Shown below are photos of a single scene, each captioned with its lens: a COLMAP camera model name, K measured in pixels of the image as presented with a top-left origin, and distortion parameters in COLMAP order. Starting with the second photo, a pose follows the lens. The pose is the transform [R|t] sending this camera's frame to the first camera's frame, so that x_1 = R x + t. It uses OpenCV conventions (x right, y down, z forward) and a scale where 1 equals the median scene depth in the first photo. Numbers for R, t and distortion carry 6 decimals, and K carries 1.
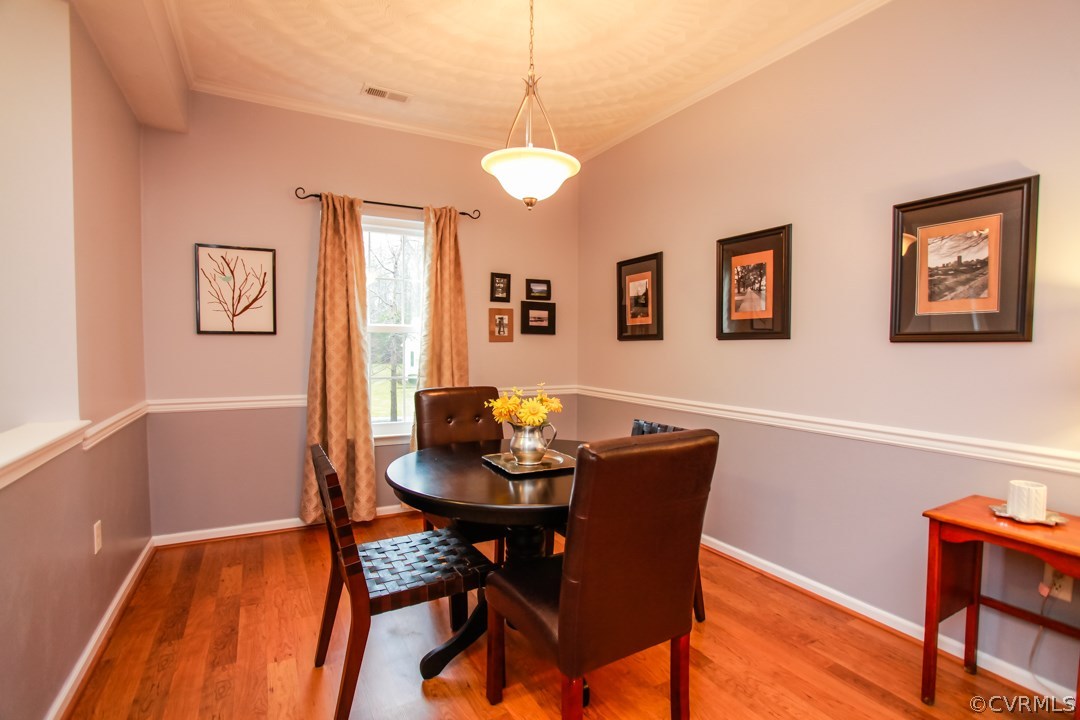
lens RADIAL K [[516.8, 0, 543.9], [0, 516.8, 360.8], [0, 0, 1]] dist [-0.016472, -0.000023]
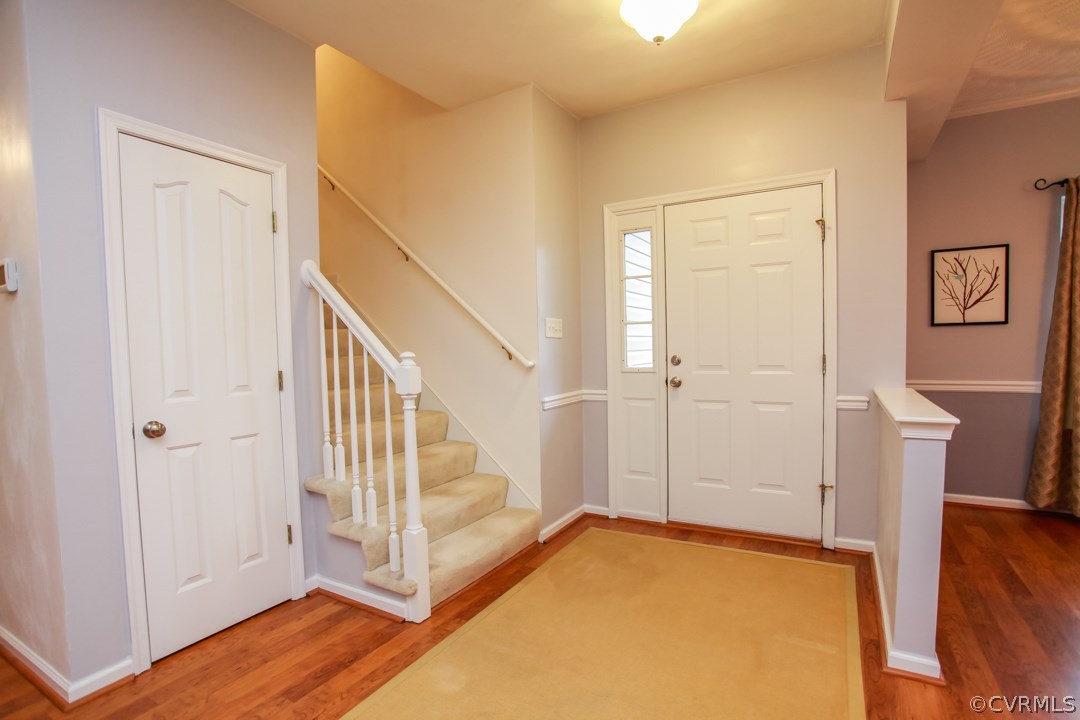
lens RADIAL K [[516.8, 0, 541.3], [0, 516.8, 362.6], [0, 0, 1]] dist [-0.016472, -0.000023]
pose [[0.521119, 0.015364, -0.853346, -0.124356], [0.002823, 0.999801, 0.019725, 0.006159], [0.853480, -0.012688, 0.520972, -0.386438]]
